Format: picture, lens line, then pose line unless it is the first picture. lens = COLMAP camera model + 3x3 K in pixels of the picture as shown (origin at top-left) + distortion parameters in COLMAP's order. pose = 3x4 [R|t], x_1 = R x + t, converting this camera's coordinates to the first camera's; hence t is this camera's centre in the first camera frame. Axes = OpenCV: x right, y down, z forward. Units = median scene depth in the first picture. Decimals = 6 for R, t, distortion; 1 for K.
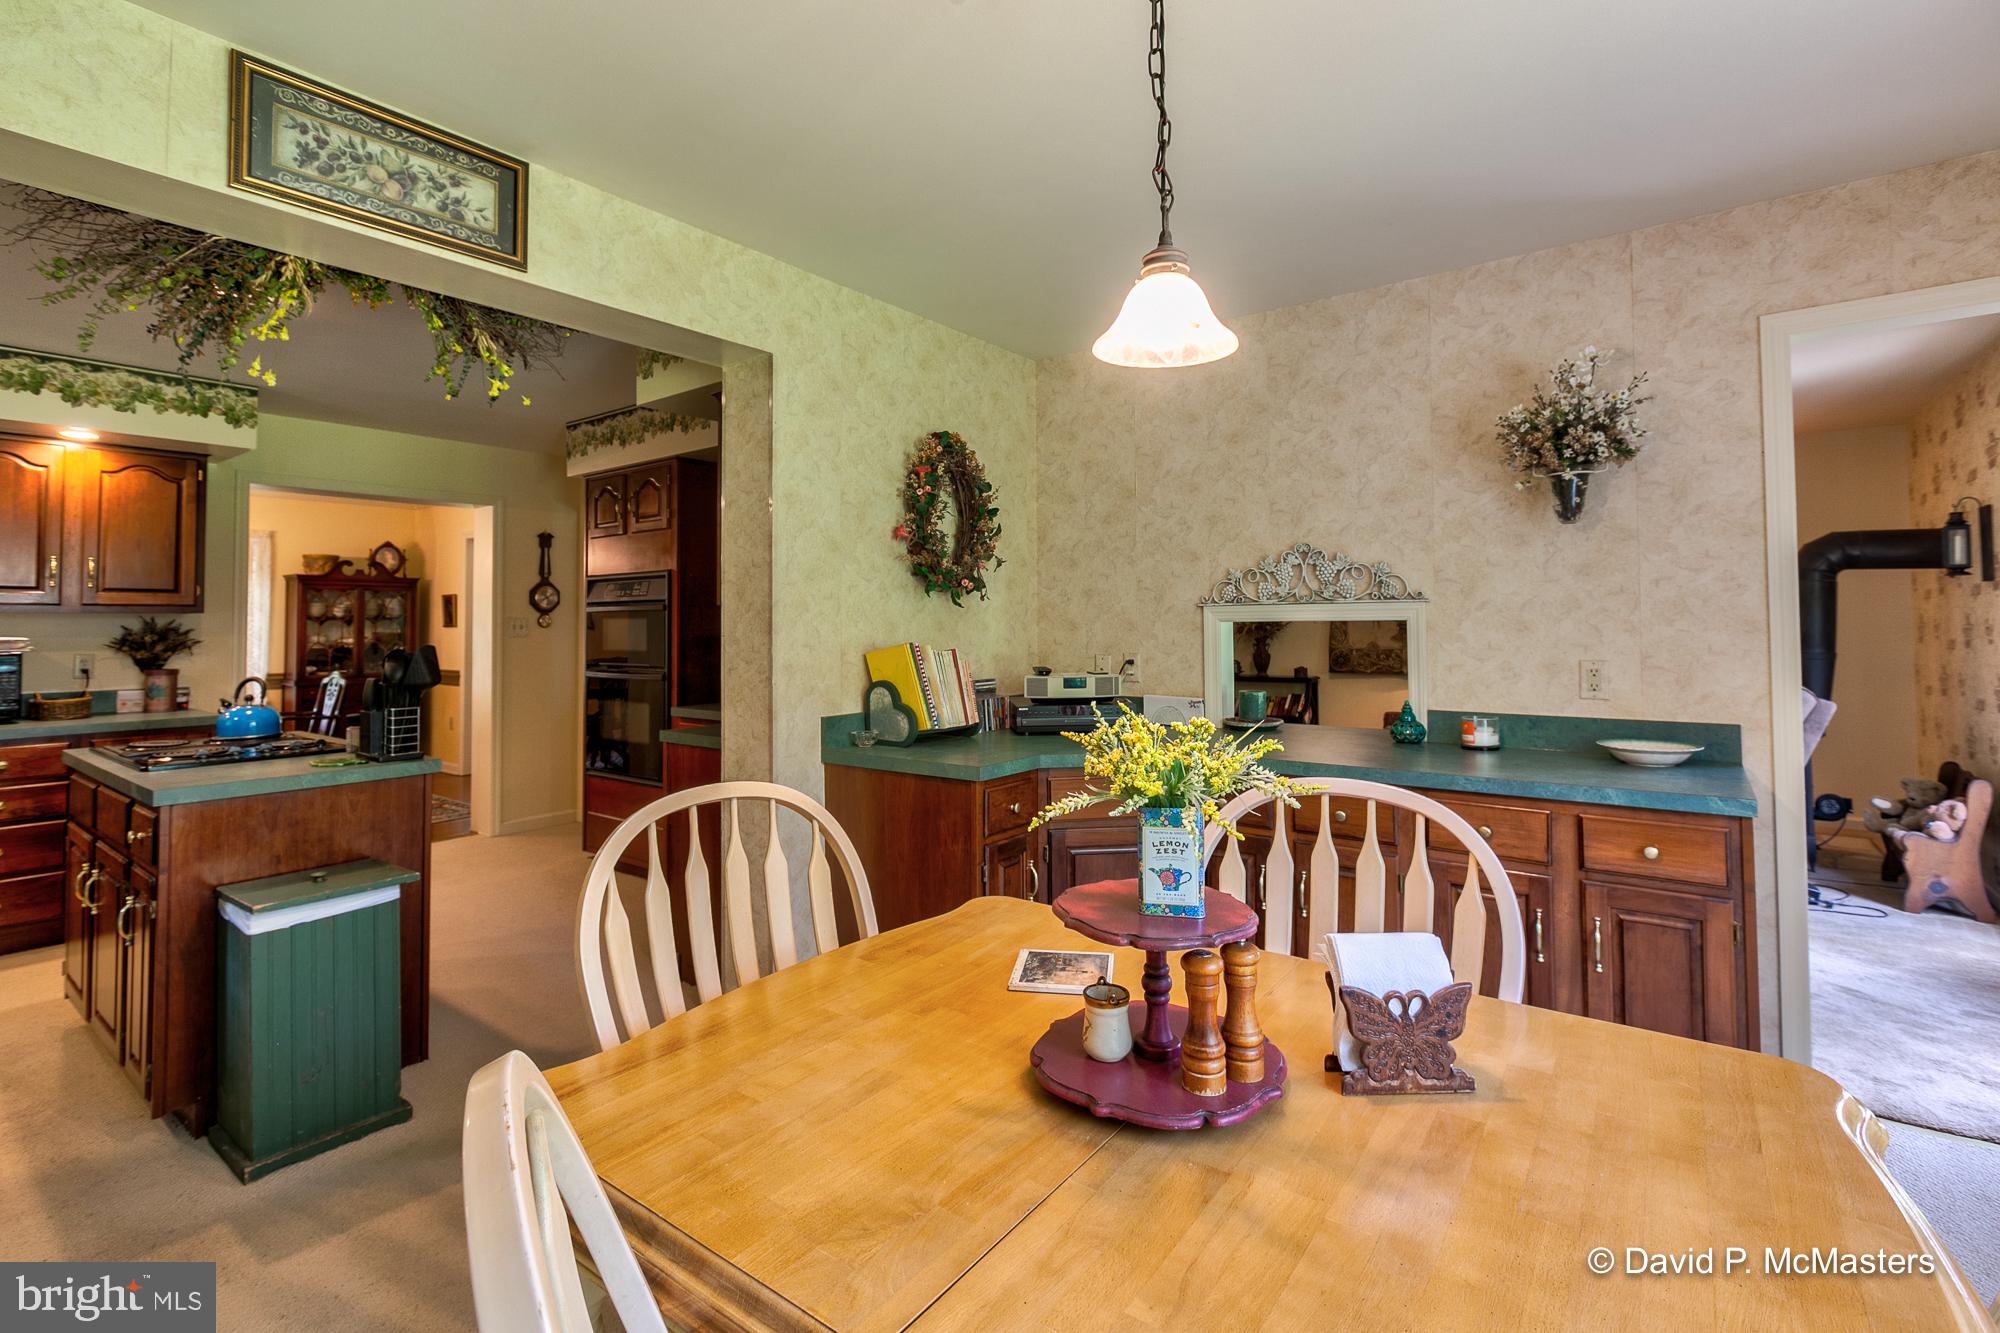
lens RADIAL K [[906.9, 0, 981.7], [0, 906.9, 598.1], [0, 0, 1]] dist [0.000537, -0.002680]
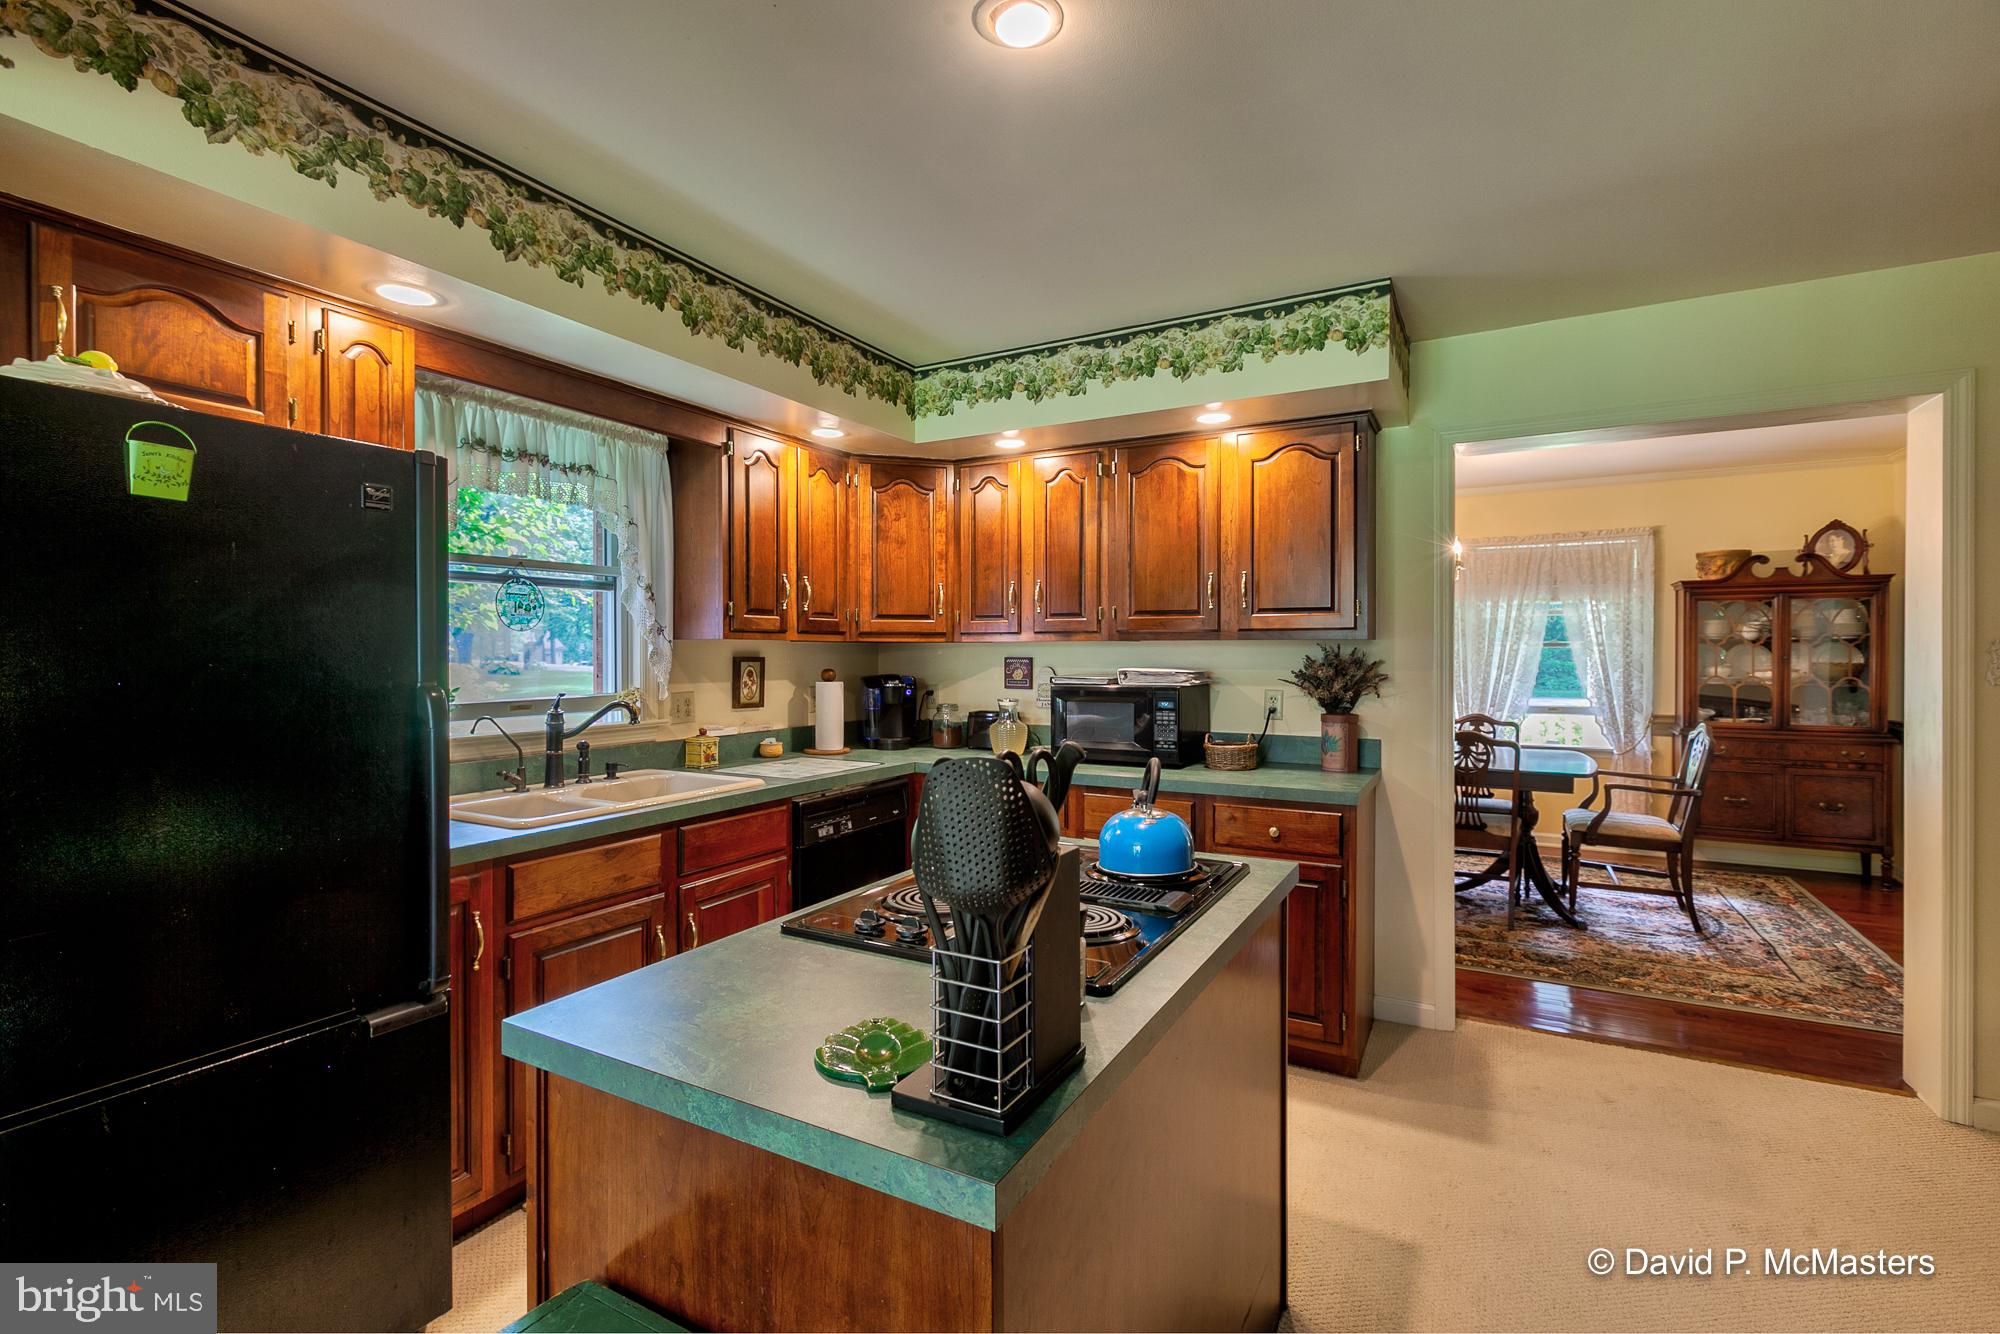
lens RADIAL K [[906.9, 0, 971.3], [0, 906.9, 657.9], [0, 0, 1]] dist [0.000537, -0.002680]
pose [[0.135198, 0.012621, -0.990738, -0.223240], [0.029879, 0.999412, 0.016809, 0.011302], [0.990368, -0.031875, 0.134742, 0.653728]]
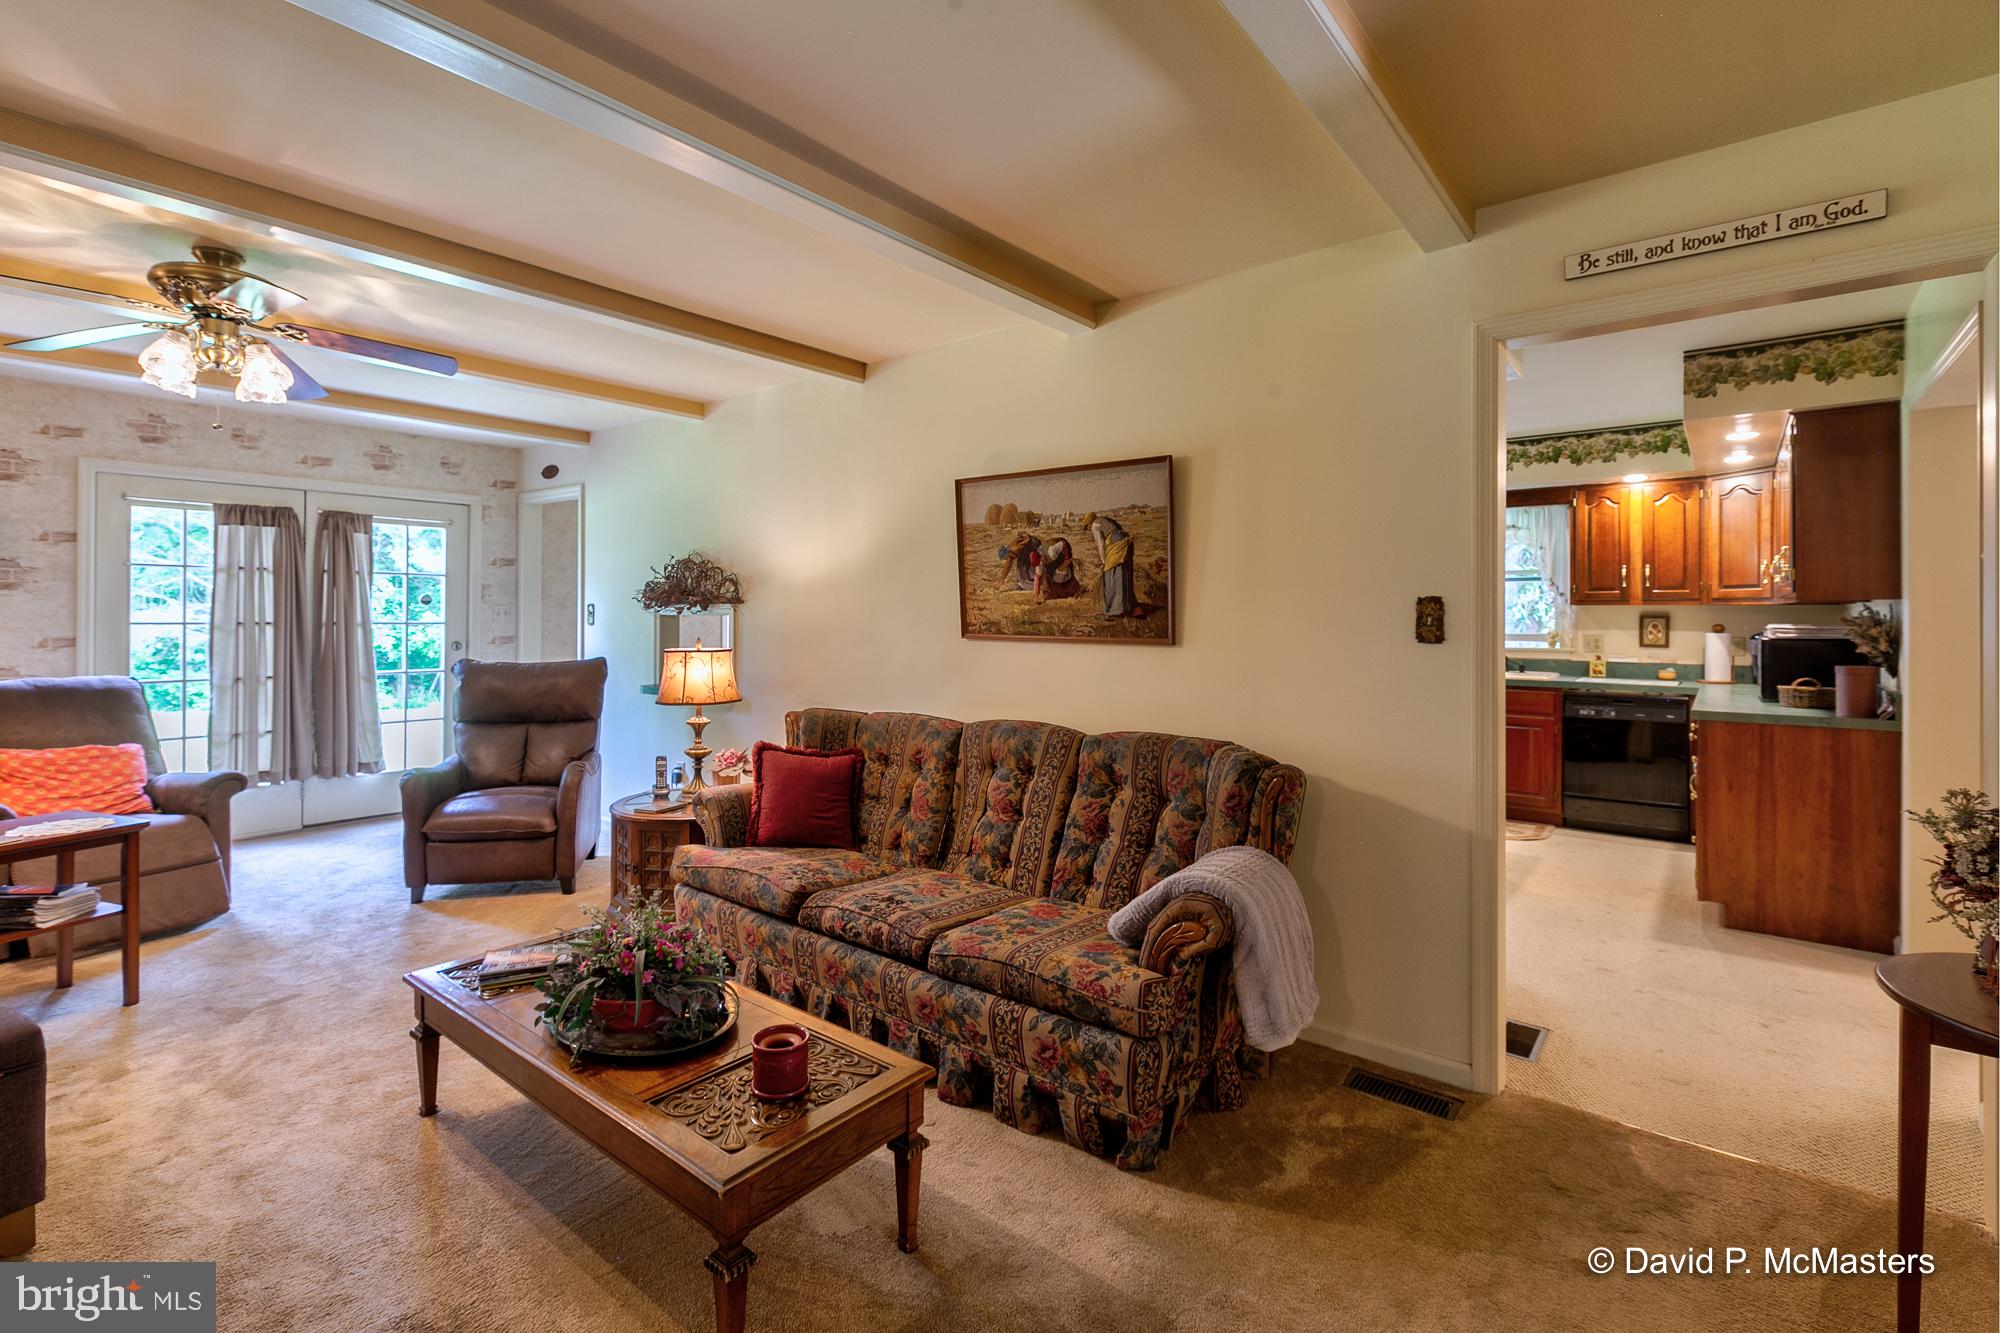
lens RADIAL K [[906.9, 0, 967.8], [0, 906.9, 616.8], [0, 0, 1]] dist [0.000537, -0.002680]
pose [[-0.998934, 0.003051, 0.046051, -0.131549], [0.001848, 0.999657, -0.026143, 0.055793], [-0.046115, -0.026030, -0.998597, 2.020871]]
